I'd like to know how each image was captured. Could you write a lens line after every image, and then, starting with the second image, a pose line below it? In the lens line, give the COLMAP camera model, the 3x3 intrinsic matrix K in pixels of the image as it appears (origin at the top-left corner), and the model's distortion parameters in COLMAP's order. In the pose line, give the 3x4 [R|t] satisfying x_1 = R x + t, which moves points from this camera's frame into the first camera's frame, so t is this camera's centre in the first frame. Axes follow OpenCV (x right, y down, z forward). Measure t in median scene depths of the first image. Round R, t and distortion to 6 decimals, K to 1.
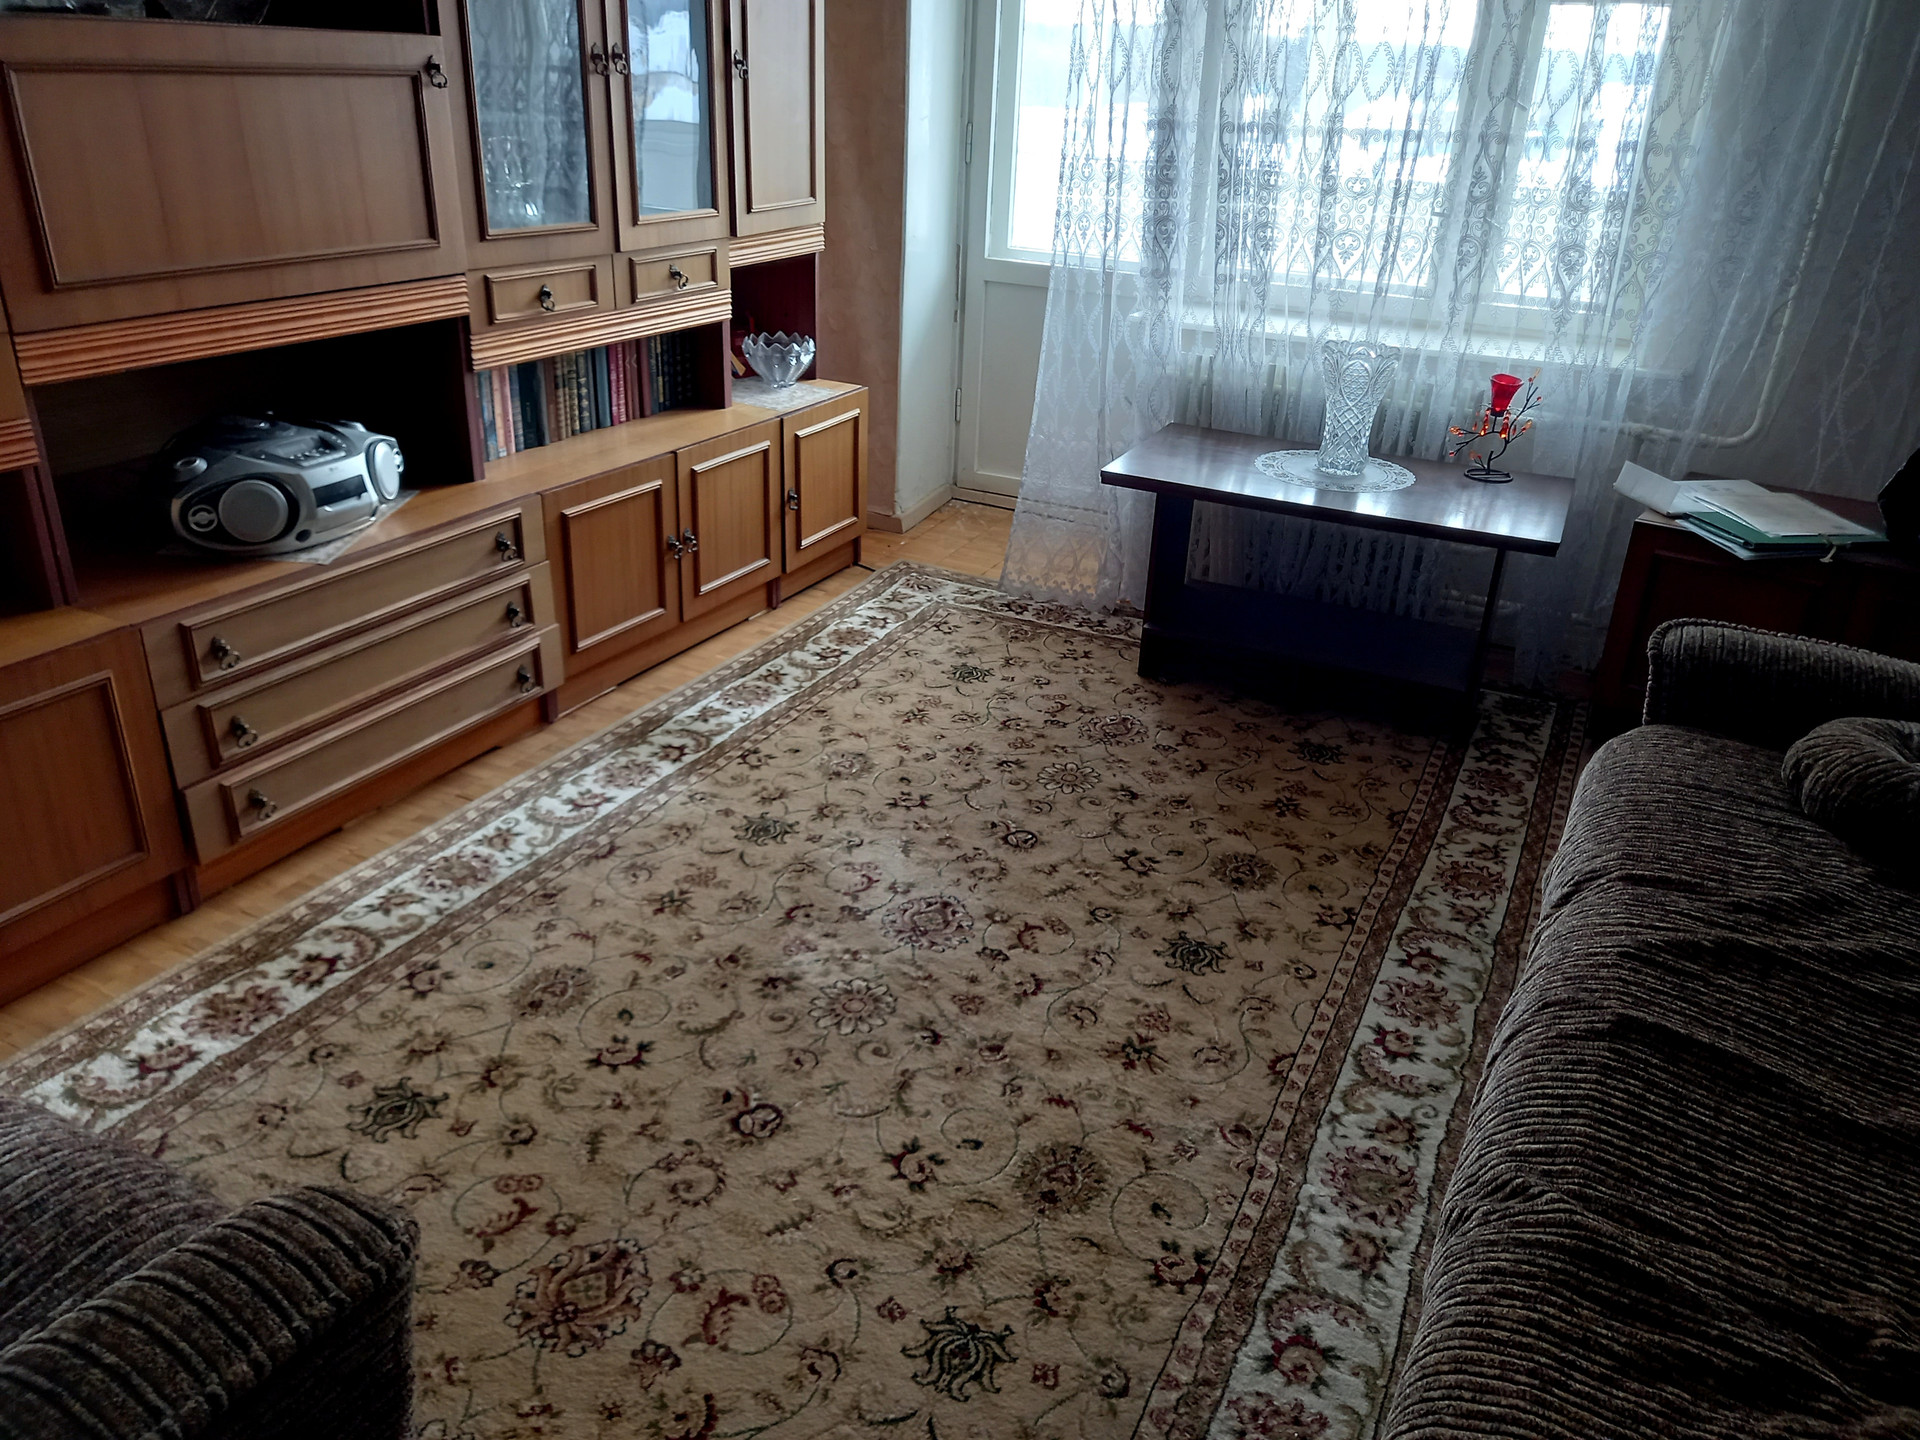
lens RADIAL K [[1383.3, 0, 969.1], [0, 1383.3, 722.9], [0, 0, 1]] dist [0.080637, -0.068801]
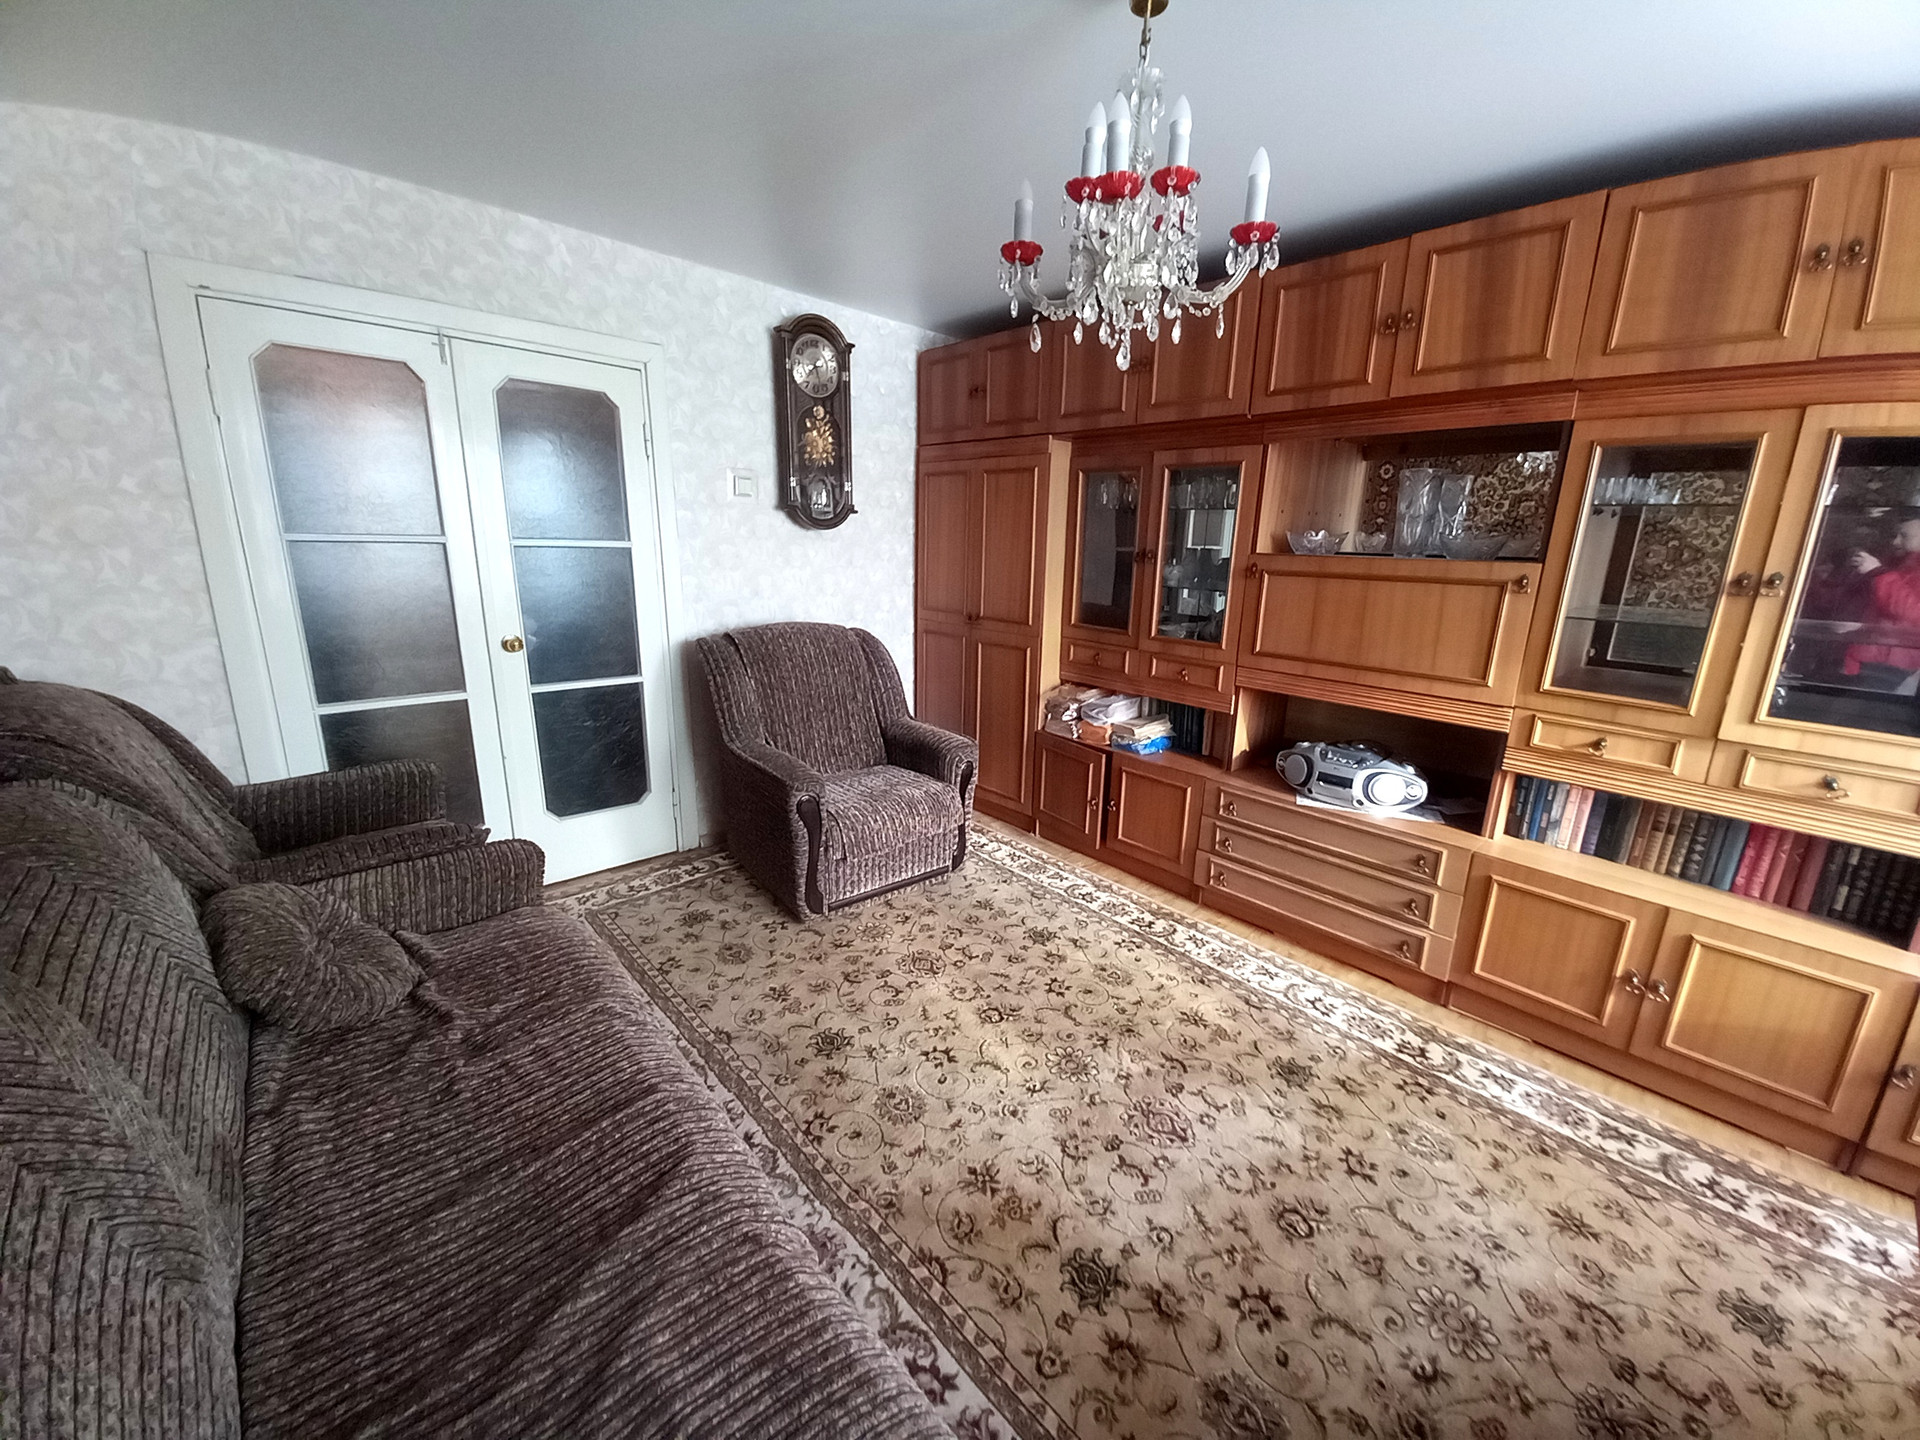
lens RADIAL K [[746.6, 0, 982.6], [0, 746.6, 723.4], [0, 0, 1]] dist [0.021612, -0.016128]
pose [[-0.351800, 0.171444, -0.920241, 0.634312], [-0.443073, 0.835486, 0.325037, -0.344002], [0.824575, 0.522082, -0.217961, 0.778692]]
